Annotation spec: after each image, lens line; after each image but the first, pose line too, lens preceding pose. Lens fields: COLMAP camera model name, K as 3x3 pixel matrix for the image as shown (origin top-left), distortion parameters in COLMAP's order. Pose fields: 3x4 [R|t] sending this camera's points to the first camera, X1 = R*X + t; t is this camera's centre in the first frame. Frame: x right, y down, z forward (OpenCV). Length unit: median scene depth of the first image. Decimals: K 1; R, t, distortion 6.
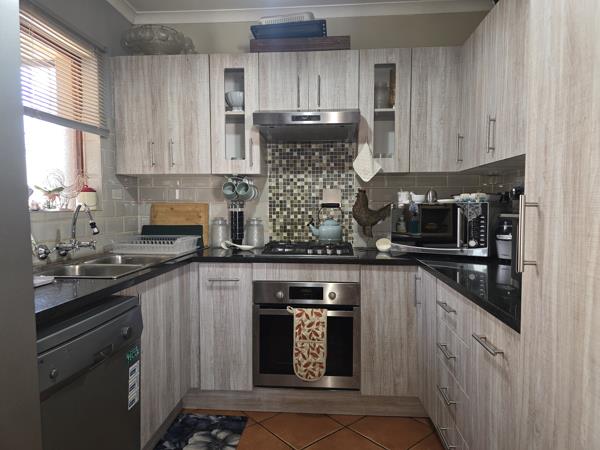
lens RADIAL K [[396.9, 0, 301.8], [0, 396.9, 227.8], [0, 0, 1]] dist [0.081274, -0.101418]
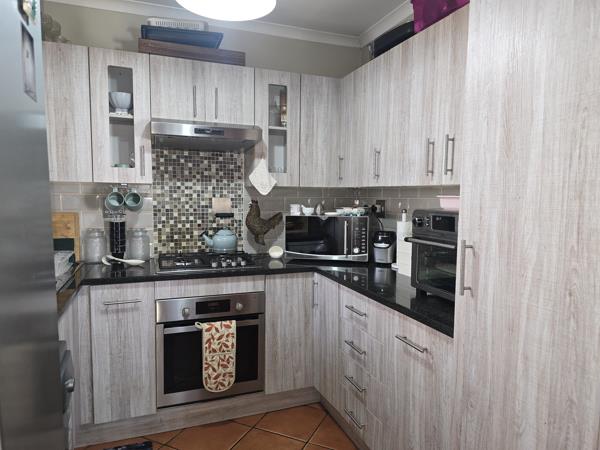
lens RADIAL K [[396.9, 0, 301.8], [0, 396.9, 227.8], [0, 0, 1]] dist [0.081274, -0.101418]
pose [[0.908923, -0.023333, 0.416312, -0.188251], [0.010376, 0.999390, 0.033360, -0.062132], [-0.416836, -0.026003, 0.908610, -0.007166]]
